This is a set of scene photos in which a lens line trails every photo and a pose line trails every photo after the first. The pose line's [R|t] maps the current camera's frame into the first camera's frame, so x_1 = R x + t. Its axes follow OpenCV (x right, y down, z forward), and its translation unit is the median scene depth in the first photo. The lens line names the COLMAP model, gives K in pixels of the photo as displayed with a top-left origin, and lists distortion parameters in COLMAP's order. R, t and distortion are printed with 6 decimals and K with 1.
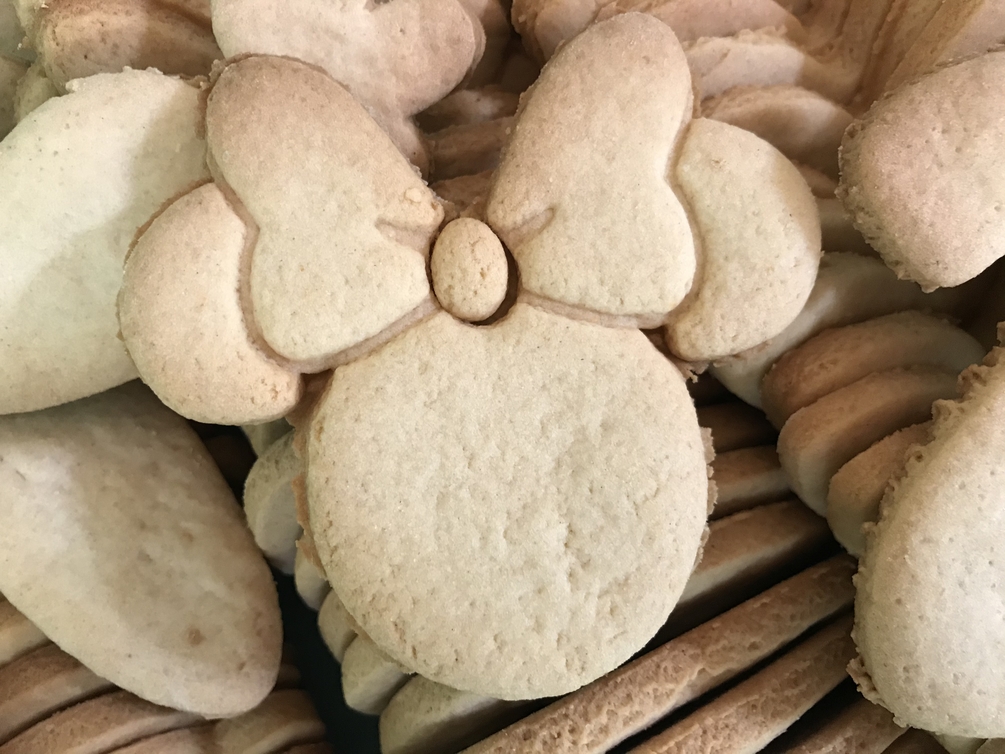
lens RADIAL K [[836.8, 0, 485.1], [0, 836.8, 373.4], [0, 0, 1]] dist [-0.027047, 0.060240]
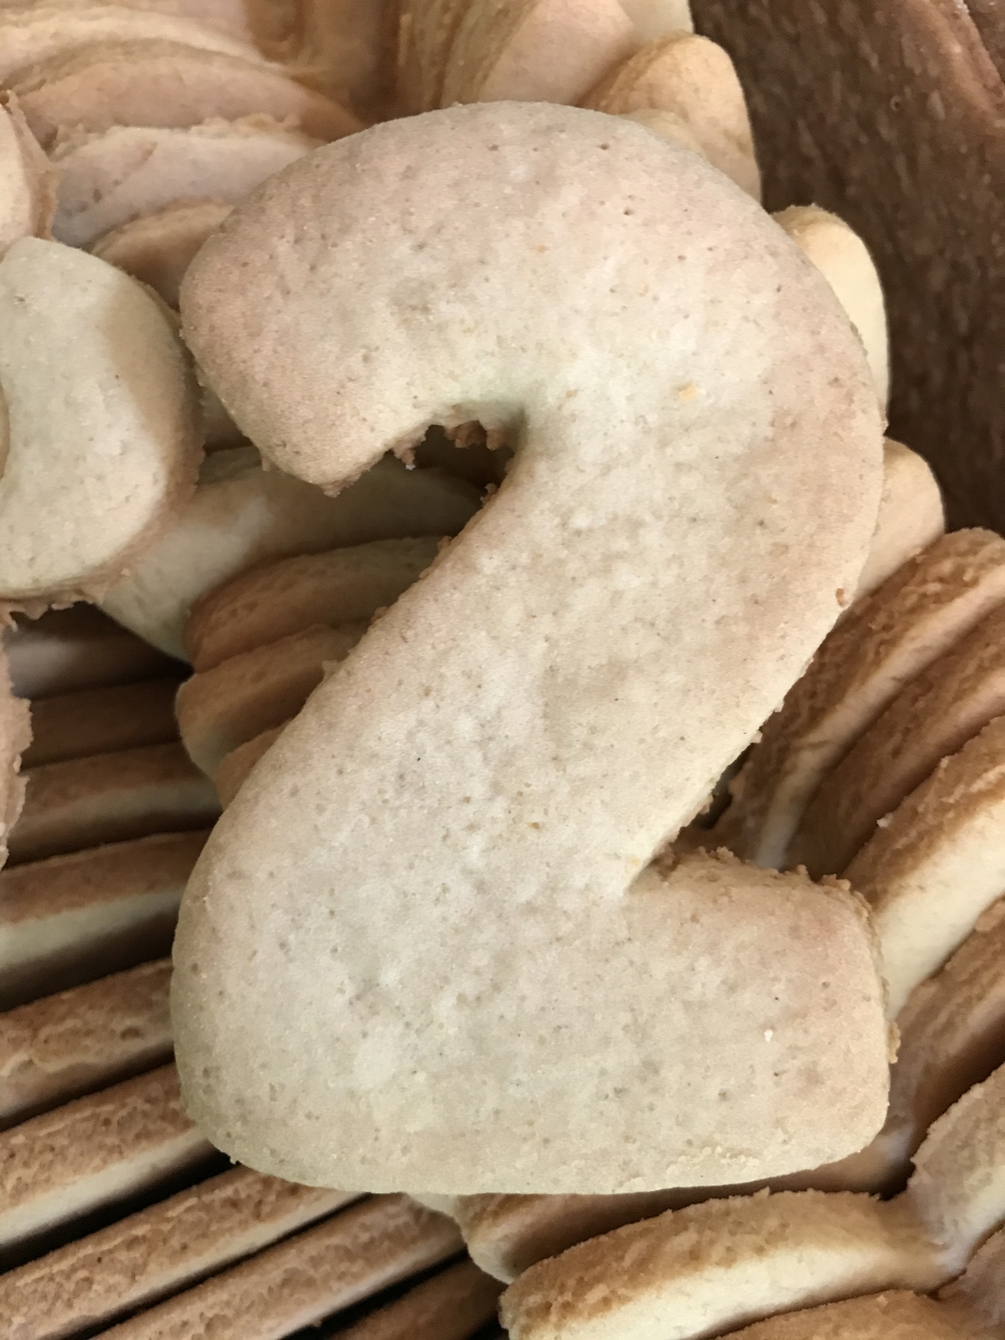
lens RADIAL K [[1103.5, 0, 502.5], [0, 1103.5, 670.0], [0, 0, 1]] dist [-0.006456, 0.016146]
pose [[0.994454, 0.018841, -0.103470, 0.804620], [-0.019613, 0.999787, -0.006444, 0.043982], [0.103327, 0.008437, 0.994612, 0.174981]]
